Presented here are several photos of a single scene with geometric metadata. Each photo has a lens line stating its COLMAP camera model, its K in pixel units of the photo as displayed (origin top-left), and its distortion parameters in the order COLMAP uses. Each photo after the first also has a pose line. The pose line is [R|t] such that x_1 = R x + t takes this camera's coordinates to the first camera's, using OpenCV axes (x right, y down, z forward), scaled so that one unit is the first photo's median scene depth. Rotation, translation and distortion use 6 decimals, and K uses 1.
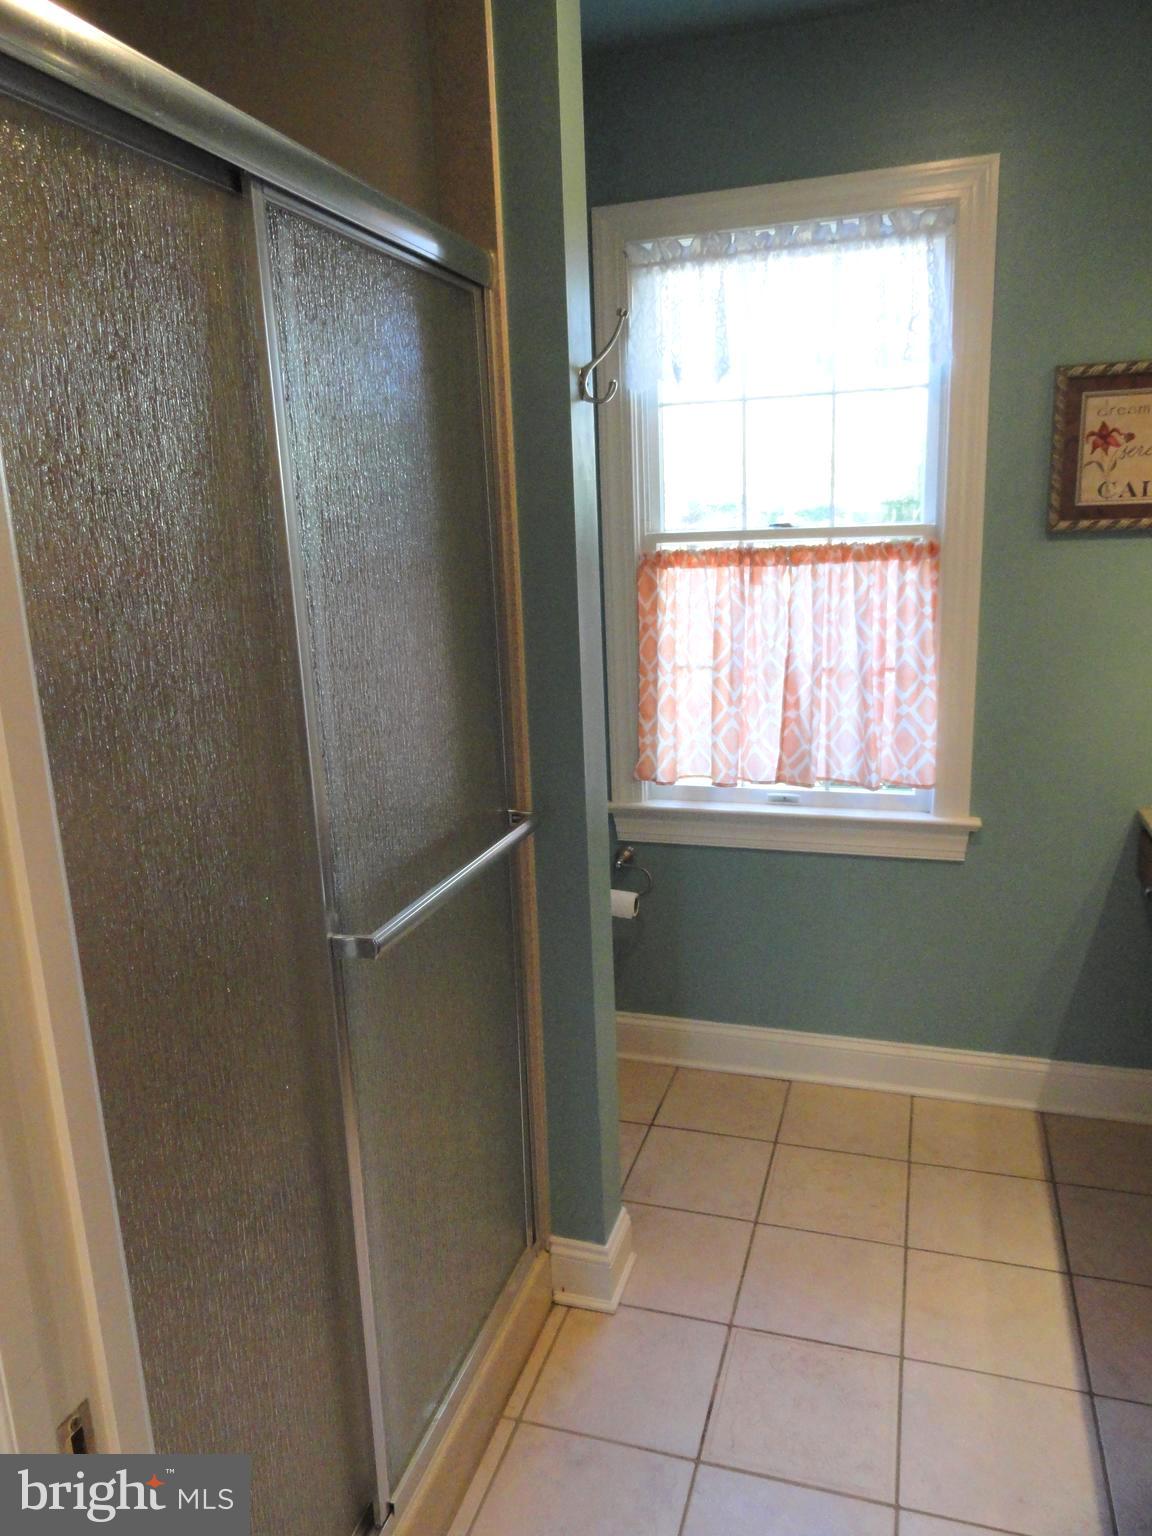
lens RADIAL K [[1081.5, 0, 573.2], [0, 1081.5, 766.6], [0, 0, 1]] dist [0.004188, 0.003212]
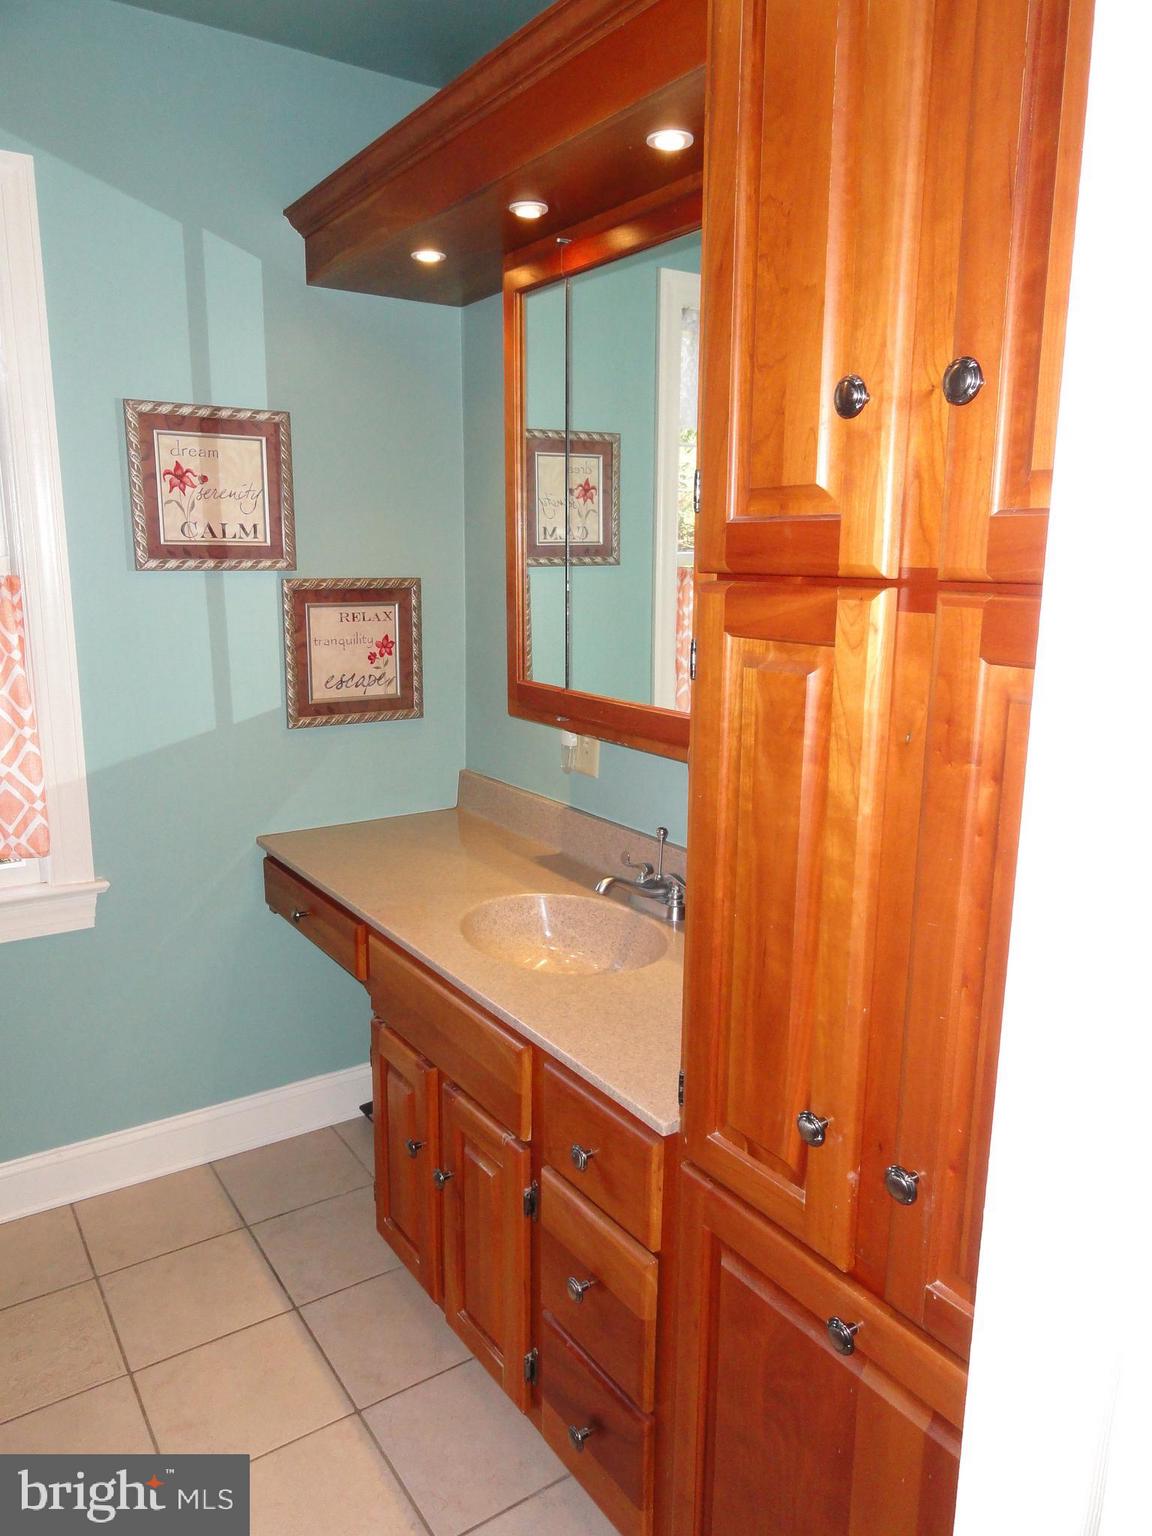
lens RADIAL K [[1081.5, 0, 572.6], [0, 1081.5, 767.9], [0, 0, 1]] dist [0.004188, 0.003212]
pose [[0.616434, -0.116227, 0.778781, -0.086678], [0.144298, 0.988971, 0.033380, -0.017833], [-0.774072, 0.091800, 0.626407, 0.107390]]
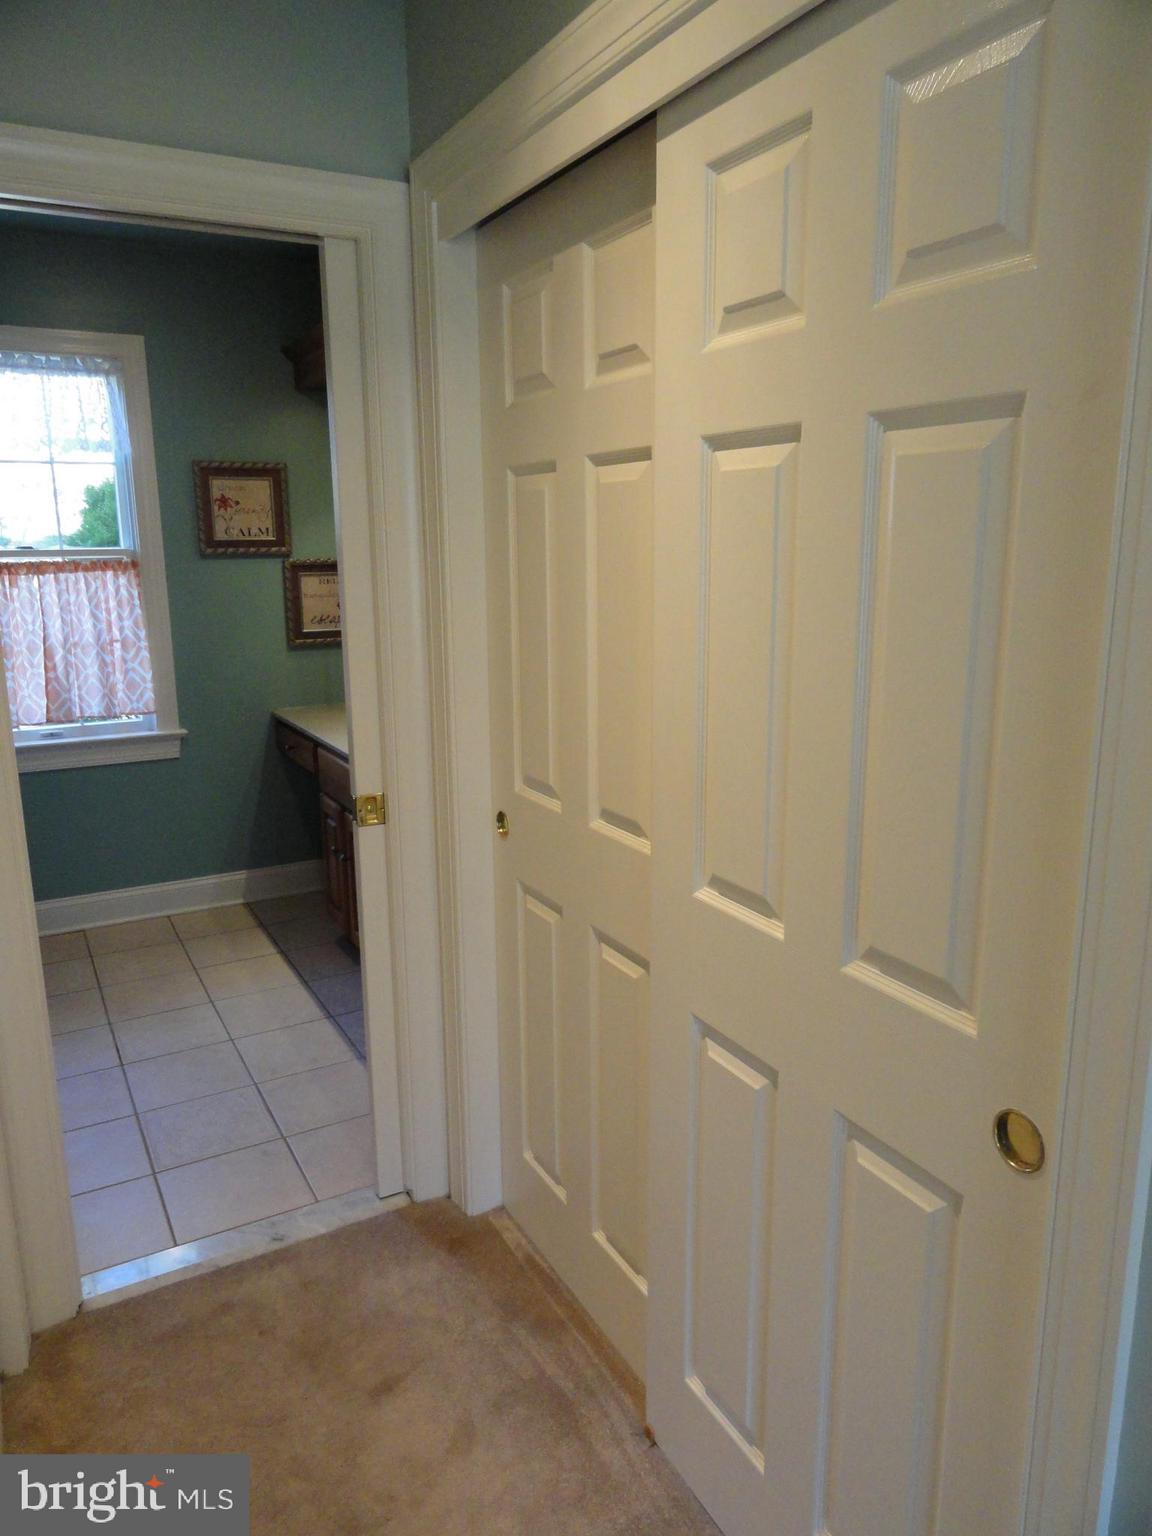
lens RADIAL K [[1081.5, 0, 574.3], [0, 1081.5, 768.4], [0, 0, 1]] dist [0.004188, 0.003212]
pose [[0.686569, -0.121726, 0.716802, -0.402749], [0.149399, 0.988467, 0.024762, 0.154959], [-0.711550, 0.090088, 0.696837, -0.555069]]
